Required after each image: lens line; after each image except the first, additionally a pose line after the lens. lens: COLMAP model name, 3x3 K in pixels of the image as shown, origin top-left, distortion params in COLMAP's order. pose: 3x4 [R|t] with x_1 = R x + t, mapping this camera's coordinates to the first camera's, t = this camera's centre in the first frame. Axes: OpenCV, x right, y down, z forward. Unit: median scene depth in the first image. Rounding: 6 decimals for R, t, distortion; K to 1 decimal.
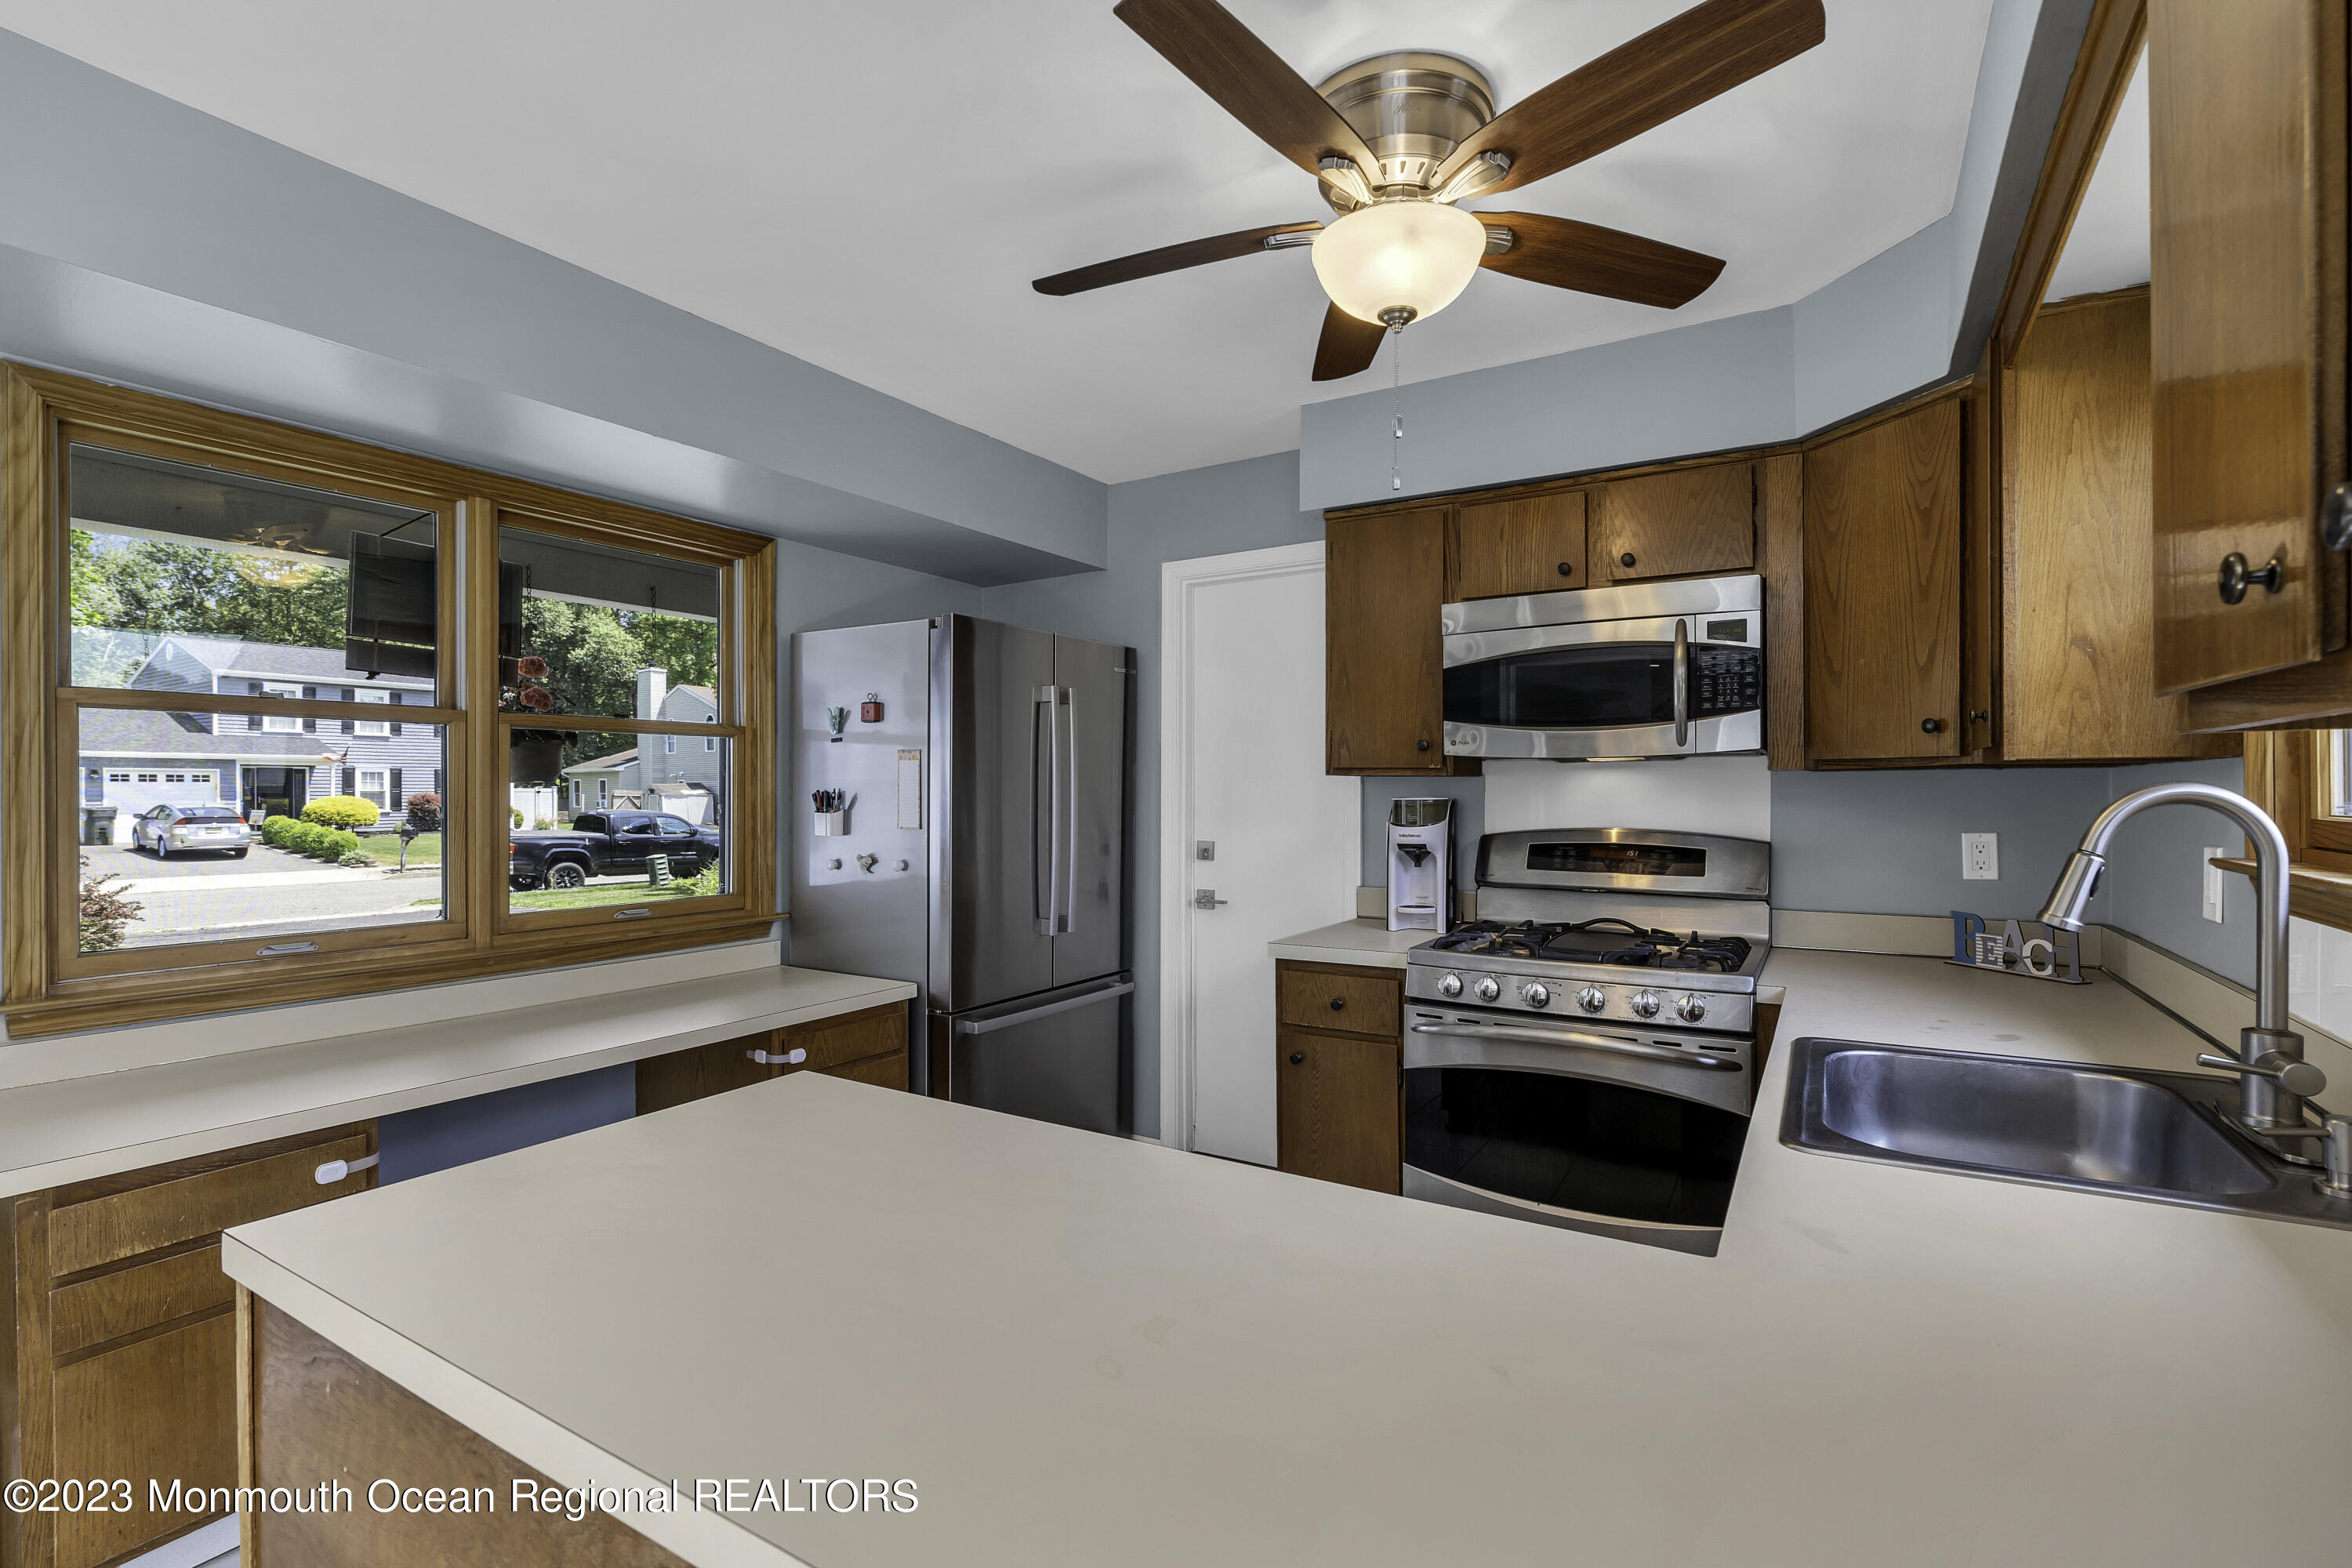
lens RADIAL K [[1071.5, 0, 1175.2], [0, 1071.5, 798.2], [0, 0, 1]] dist [-0.012349, 0.004612]
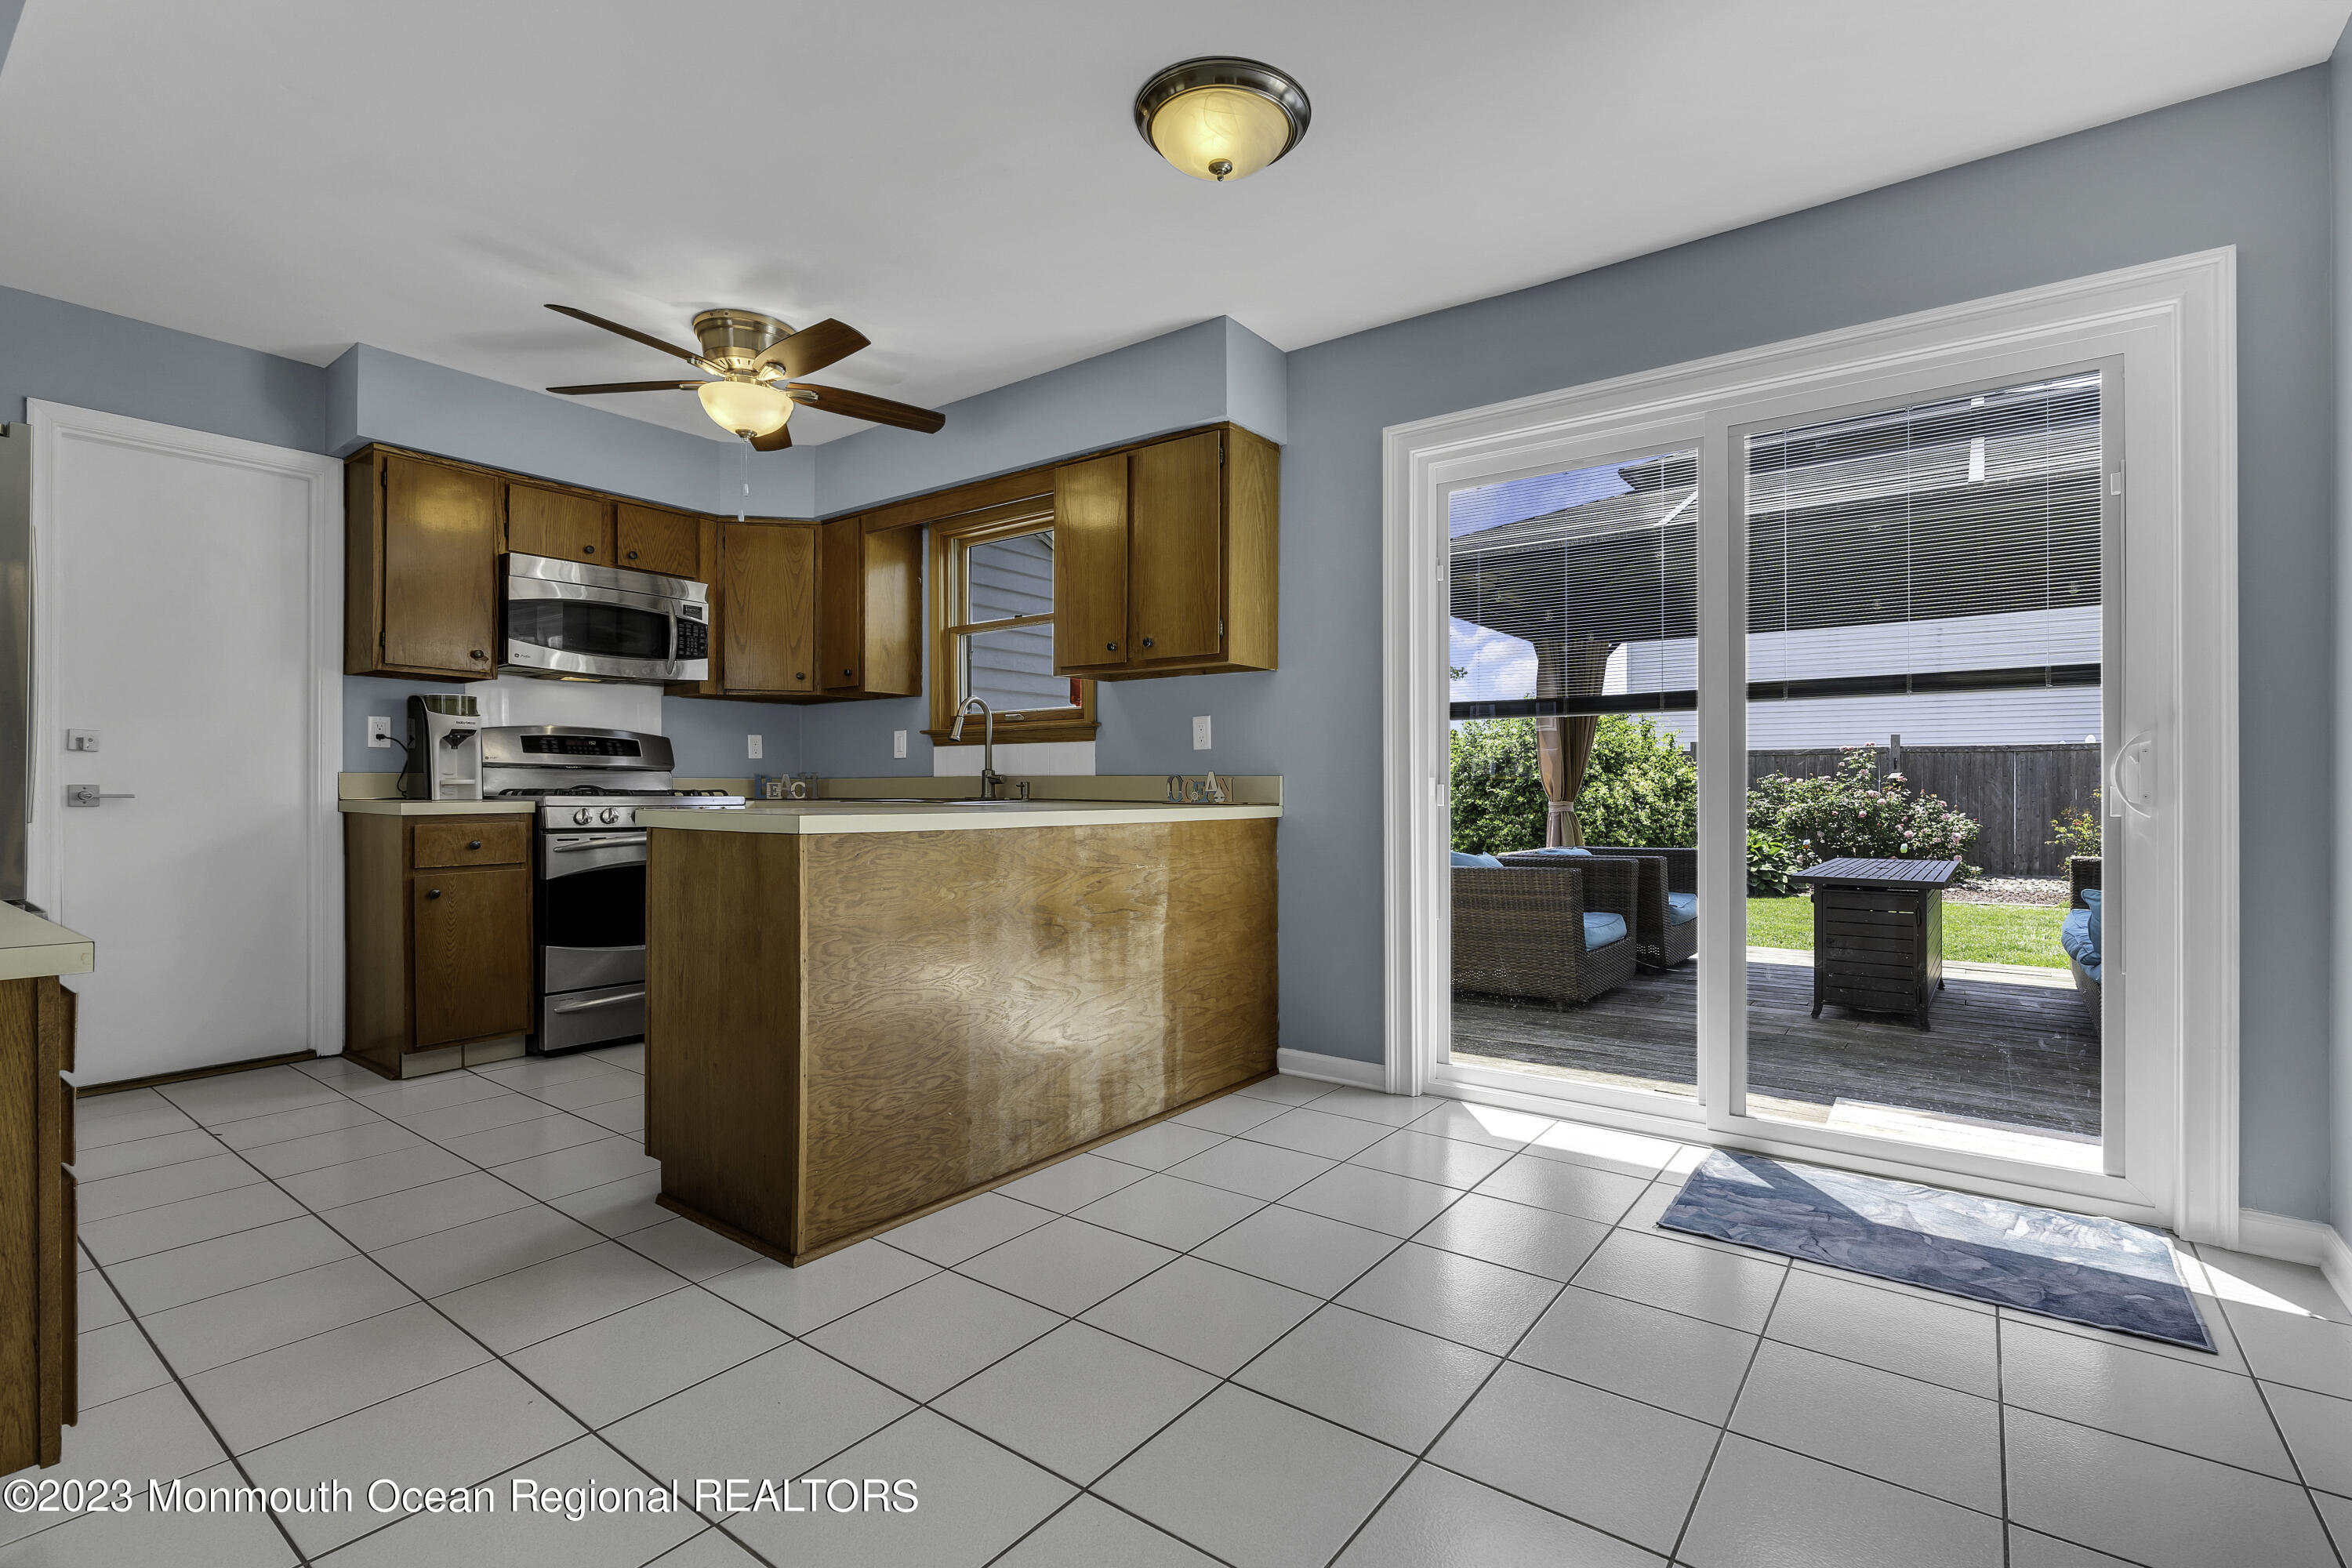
lens RADIAL K [[1071.5, 0, 1200.9], [0, 1071.5, 788.6], [0, 0, 1]] dist [-0.012349, 0.004612]
pose [[0.081559, 0.002312, 0.996666, -1.079279], [0.004009, 0.999988, -0.002648, 0.132152], [-0.996660, 0.004212, 0.081549, 0.015894]]
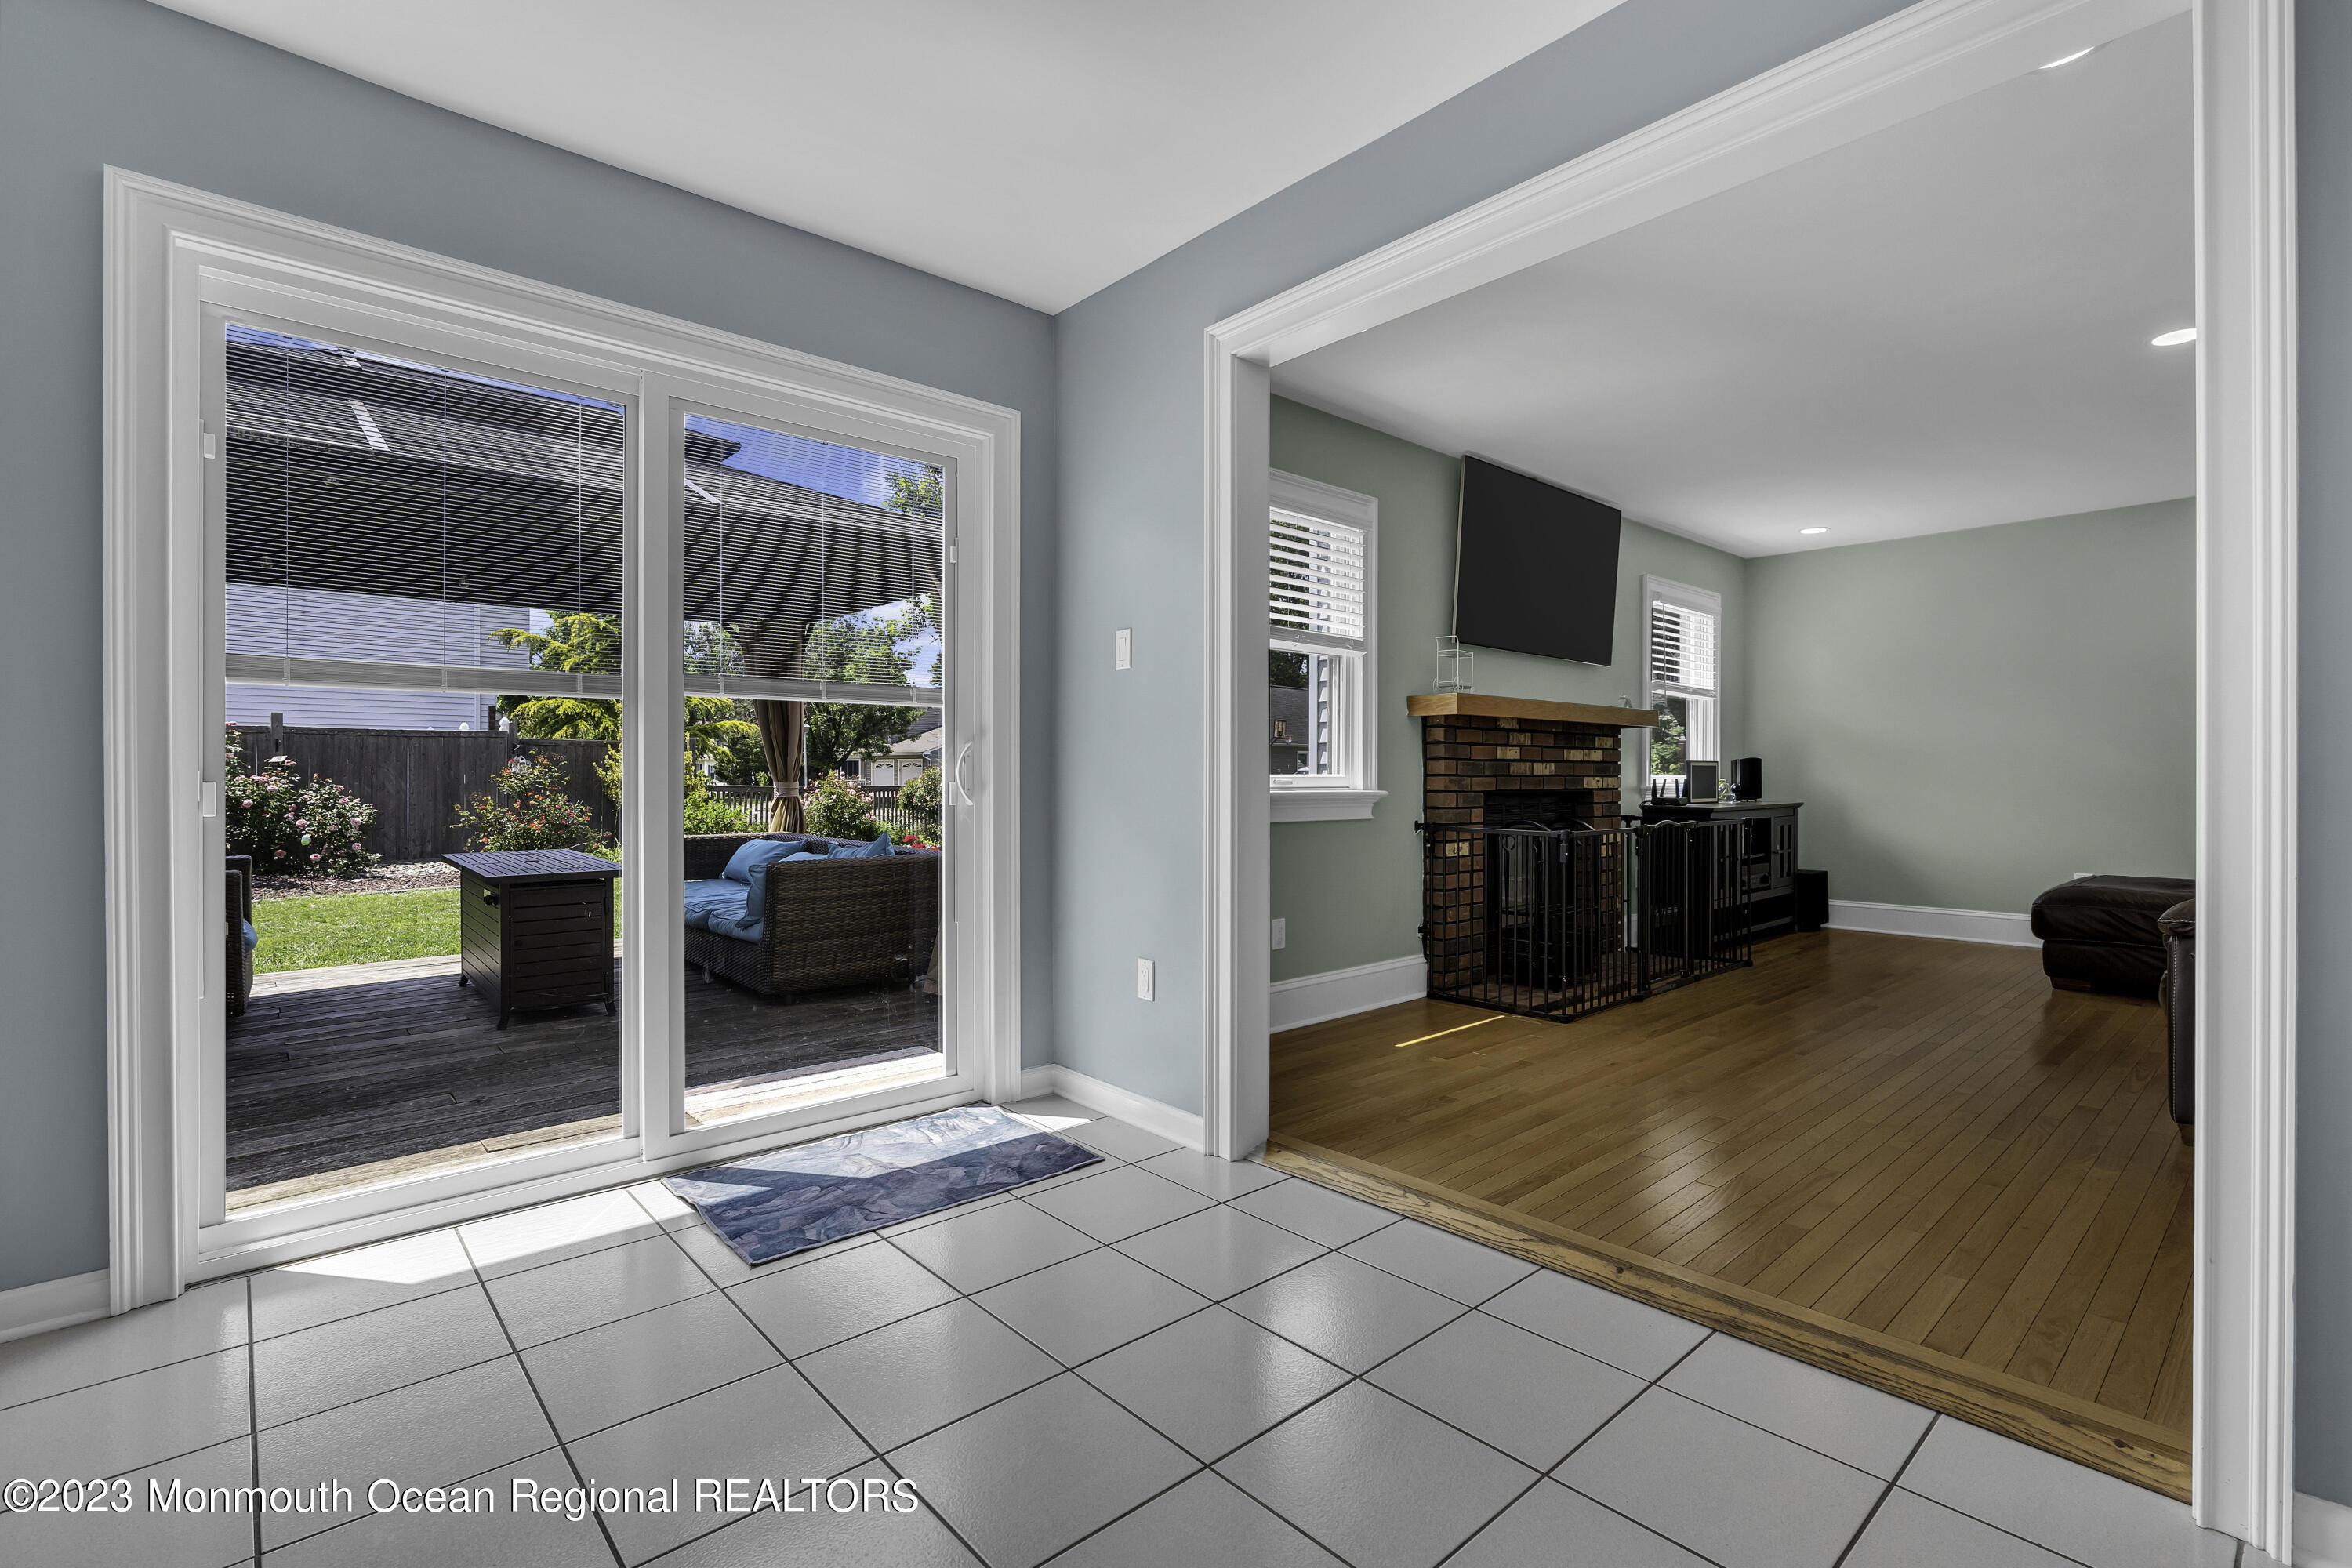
lens RADIAL K [[1071.5, 0, 1190.3], [0, 1071.5, 774.0], [0, 0, 1]] dist [-0.012349, 0.004612]
pose [[-0.960639, 0.000531, 0.277798, -0.726350], [0.002444, 0.999976, 0.006539, 0.115178], [-0.277788, 0.006961, -0.960617, 0.381405]]
